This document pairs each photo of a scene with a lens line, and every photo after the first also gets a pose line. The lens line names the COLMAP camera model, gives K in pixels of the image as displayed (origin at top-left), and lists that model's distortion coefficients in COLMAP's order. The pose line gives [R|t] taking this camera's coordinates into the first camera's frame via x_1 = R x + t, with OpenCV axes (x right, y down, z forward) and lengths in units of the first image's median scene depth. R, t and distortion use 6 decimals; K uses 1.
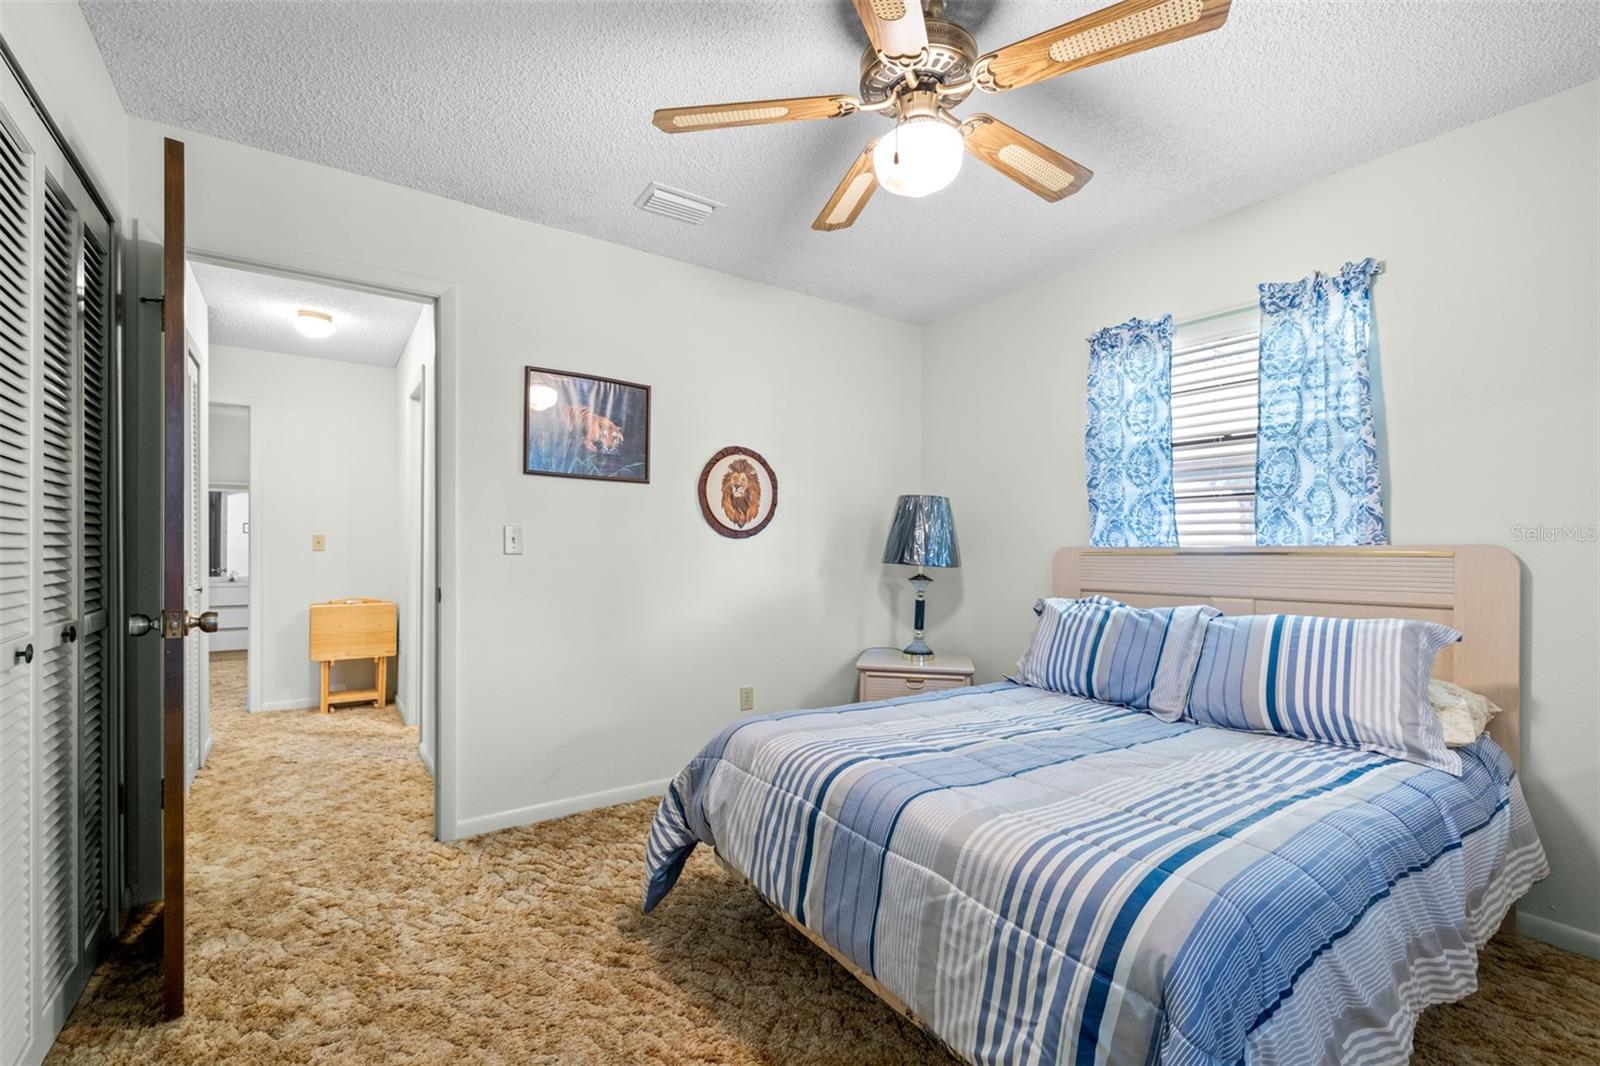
lens RADIAL K [[686.5, 0, 800.0], [0, 686.5, 533.0], [0, 0, 1]] dist [-0.039721, 0.000667]
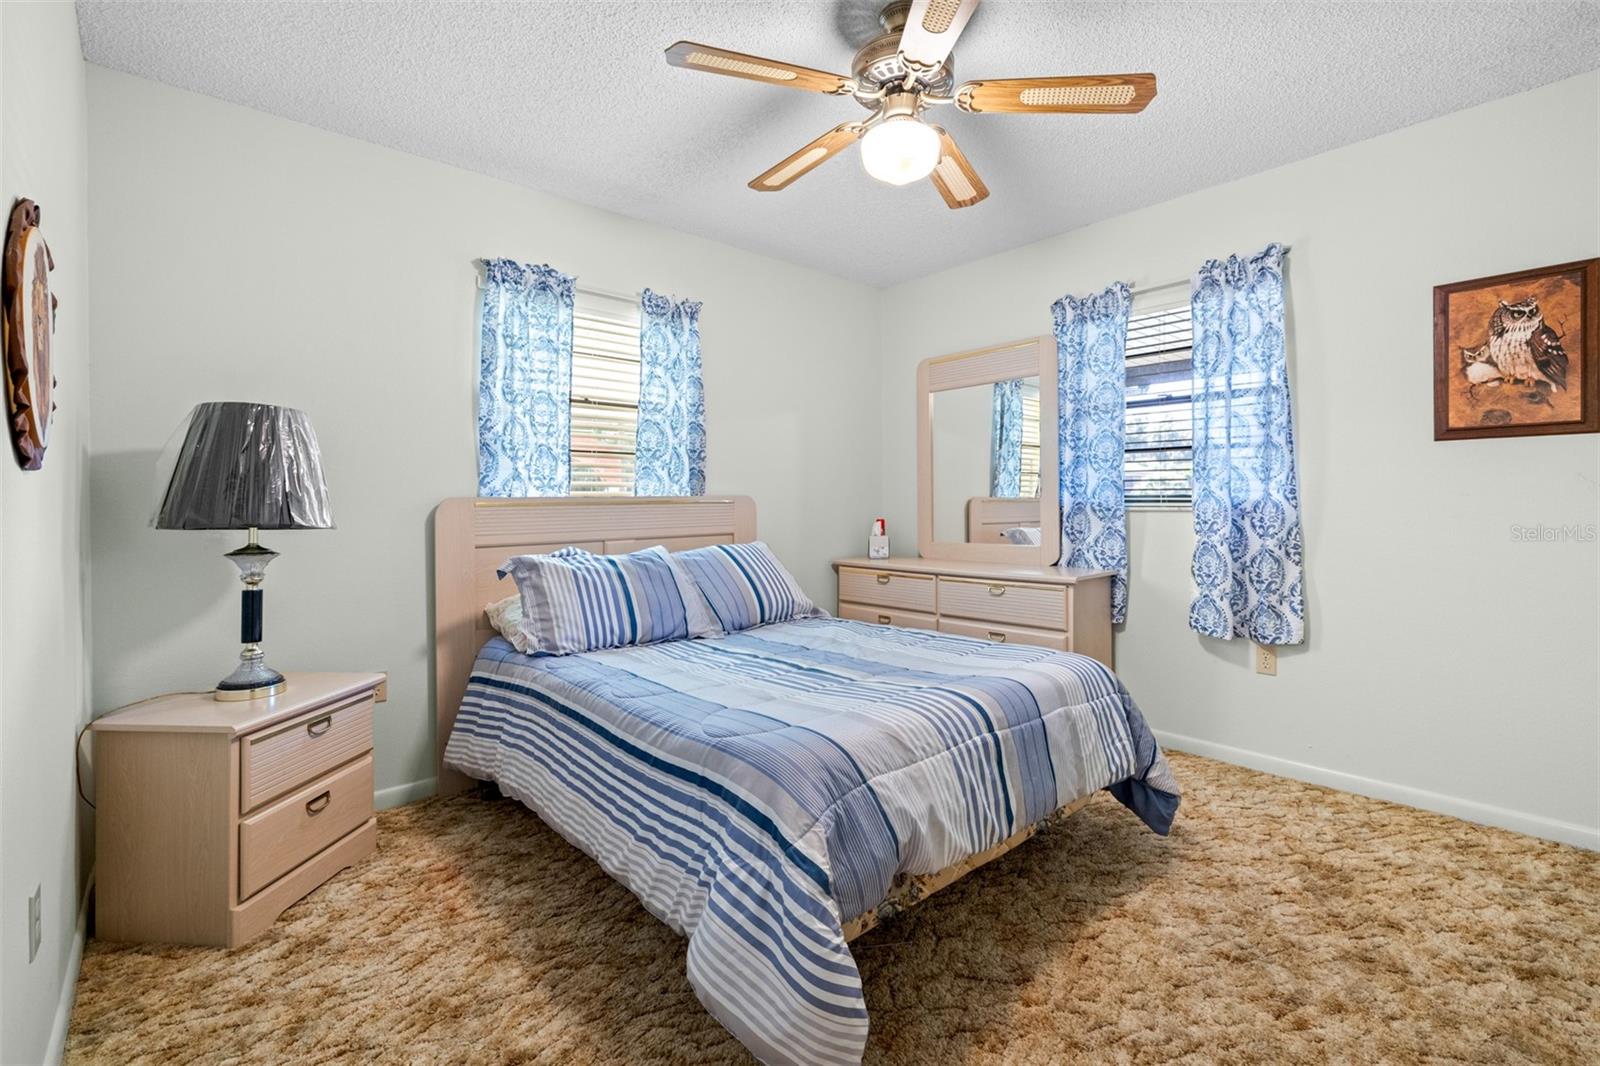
lens RADIAL K [[696.6, 0, 790.4], [0, 696.6, 493.0], [0, 0, 1]] dist [-0.000107, 0.000125]
pose [[-0.106978, 0.006484, 0.994240, -0.568352], [-0.018349, 0.999796, -0.008494, 0.016863], [-0.994092, -0.019152, -0.106837, 0.776134]]
